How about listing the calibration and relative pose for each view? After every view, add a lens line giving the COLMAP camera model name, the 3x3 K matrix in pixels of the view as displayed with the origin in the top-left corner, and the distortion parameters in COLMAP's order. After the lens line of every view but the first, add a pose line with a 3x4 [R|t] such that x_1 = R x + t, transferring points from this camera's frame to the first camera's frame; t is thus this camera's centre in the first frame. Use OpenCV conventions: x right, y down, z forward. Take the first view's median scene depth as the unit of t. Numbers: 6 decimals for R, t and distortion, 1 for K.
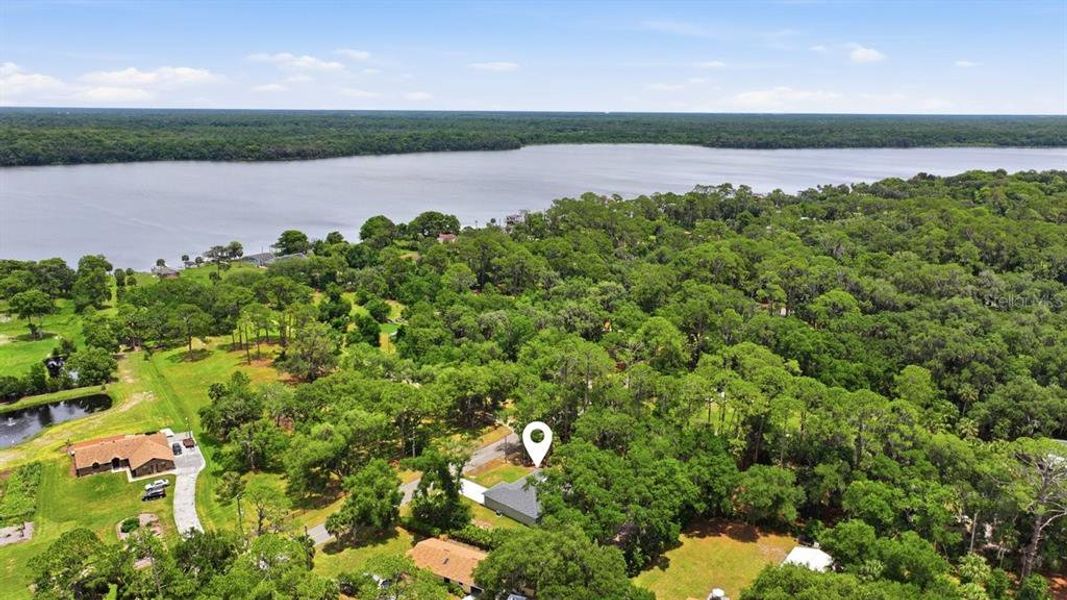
lens RADIAL K [[756.3, 0, 533.5], [0, 756.3, 300.0], [0, 0, 1]] dist [0.004877, 0.008060]
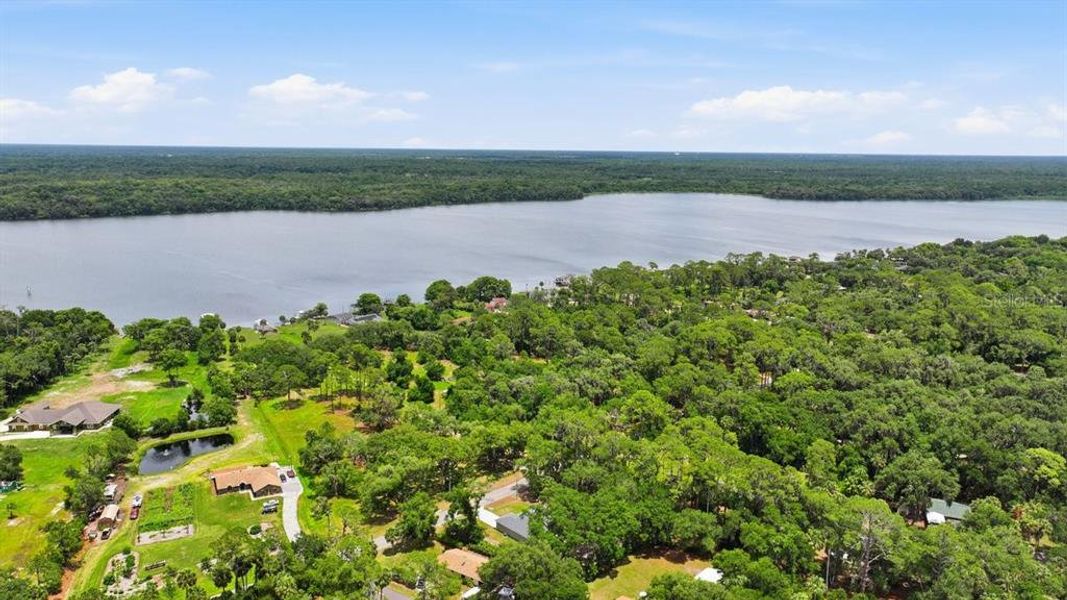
lens RADIAL K [[756.3, 0, 533.5], [0, 756.3, 300.0], [0, 0, 1]] dist [0.004877, 0.008060]
pose [[0.995686, 0.022749, -0.089953, 0.078666], [-0.027079, 0.998518, -0.047214, -0.057831], [0.088745, 0.049447, 0.994826, -0.269717]]
